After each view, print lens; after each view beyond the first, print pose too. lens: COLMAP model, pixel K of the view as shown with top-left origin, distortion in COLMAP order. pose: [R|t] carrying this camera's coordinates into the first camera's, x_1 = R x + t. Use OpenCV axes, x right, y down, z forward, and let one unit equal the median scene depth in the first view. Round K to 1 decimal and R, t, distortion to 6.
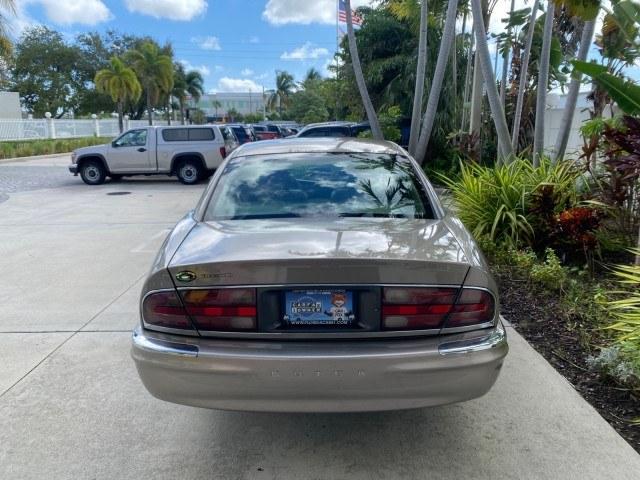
lens RADIAL K [[493.3, 0, 318.7], [0, 493.3, 238.3], [0, 0, 1]] dist [0.001837, -0.003457]
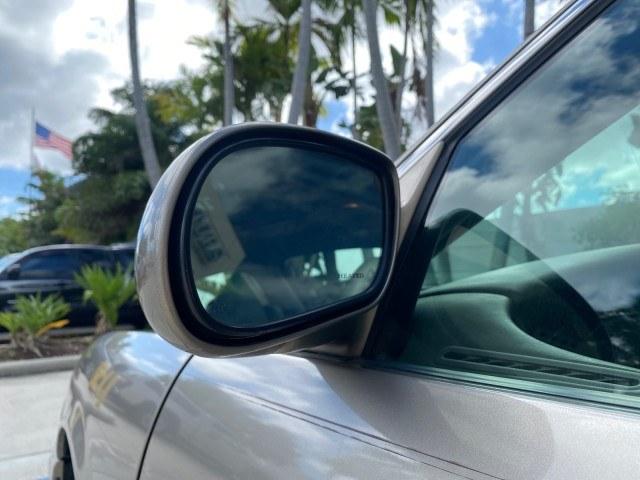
lens RADIAL K [[497.4, 0, 311.1], [0, 497.4, 229.3], [0, 0, 1]] dist [0.026361, -0.003578]
pose [[0.833944, 0.059619, 0.548619, -0.075830], [0.118951, 0.951358, -0.284199, -0.037956], [-0.538877, 0.302264, 0.786288, 0.352304]]
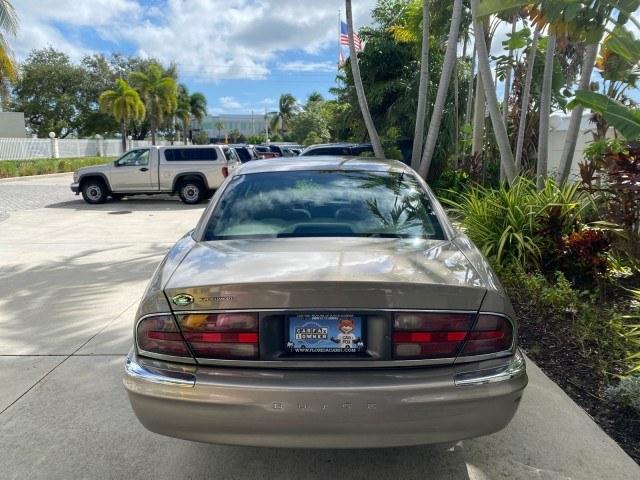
lens RADIAL K [[492.0, 0, 319.1], [0, 492.0, 237.7], [0, 0, 1]] dist [0.007031, -0.009297]
pose [[0.999984, 0.005492, -0.001032, -0.001588], [-0.005531, 0.999075, -0.042642, -0.000322], [0.000797, 0.042647, 0.999090, 0.008638]]
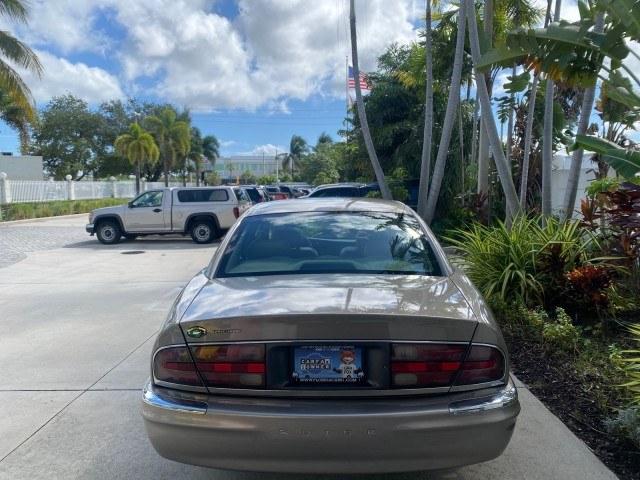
lens RADIAL K [[492.0, 0, 319.1], [0, 492.0, 237.7], [0, 0, 1]] dist [0.007031, -0.009297]
pose [[0.999765, -0.000867, -0.021671, 0.000684], [-0.001762, 0.992653, -0.120981, 0.000827], [0.021616, 0.120991, 0.992418, -0.003726]]
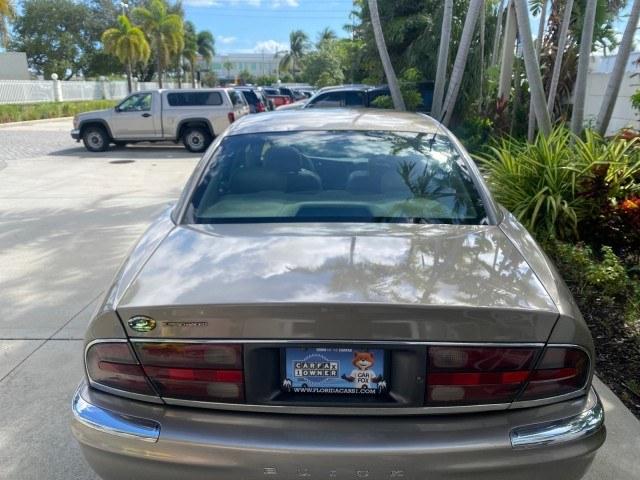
lens RADIAL K [[496.1, 0, 318.0], [0, 496.1, 237.8], [0, 0, 1]] dist [-0.007728, 0.009210]
pose [[0.999557, 0.012729, -0.026895, -0.000885], [-0.010862, 0.997596, 0.068447, -0.013234], [0.027702, -0.068125, 0.997292, 0.046269]]
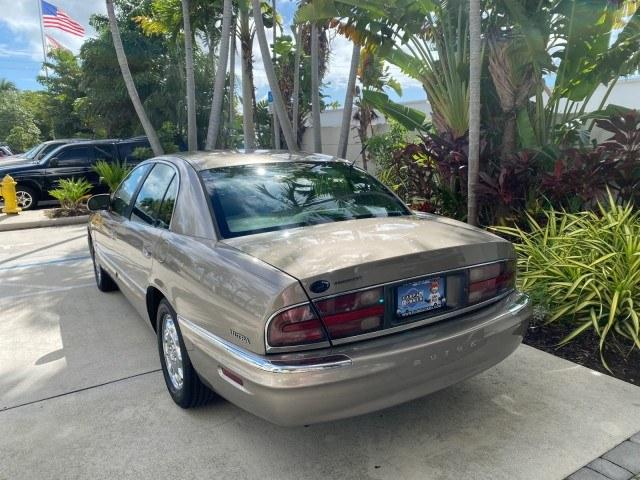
lens RADIAL K [[490.2, 0, 319.2], [0, 490.2, 238.6], [0, 0, 1]] dist [0.009171, 0.003063]
pose [[0.849165, -0.107518, 0.517067, -0.107949], [0.125445, 0.992101, 0.000281, -0.002498], [-0.513012, 0.064625, 0.855945, 0.024746]]
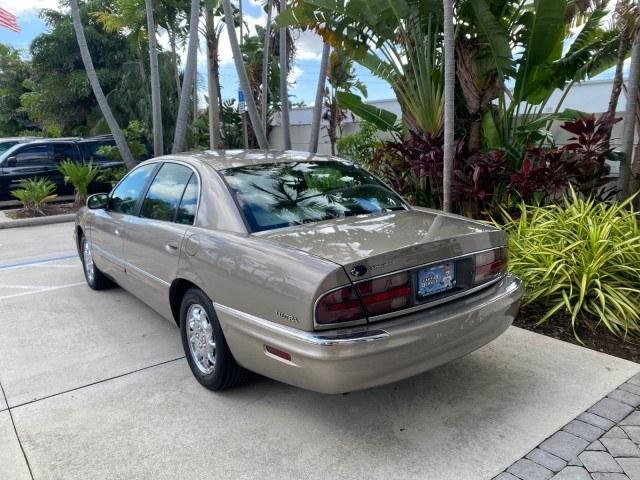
lens RADIAL K [[490.2, 0, 319.2], [0, 490.2, 238.6], [0, 0, 1]] dist [0.009171, 0.003063]
pose [[0.795137, -0.123693, 0.593681, -0.140787], [0.141734, 0.989769, 0.016388, -0.003801], [-0.589634, 0.071114, 0.804534, 0.023173]]
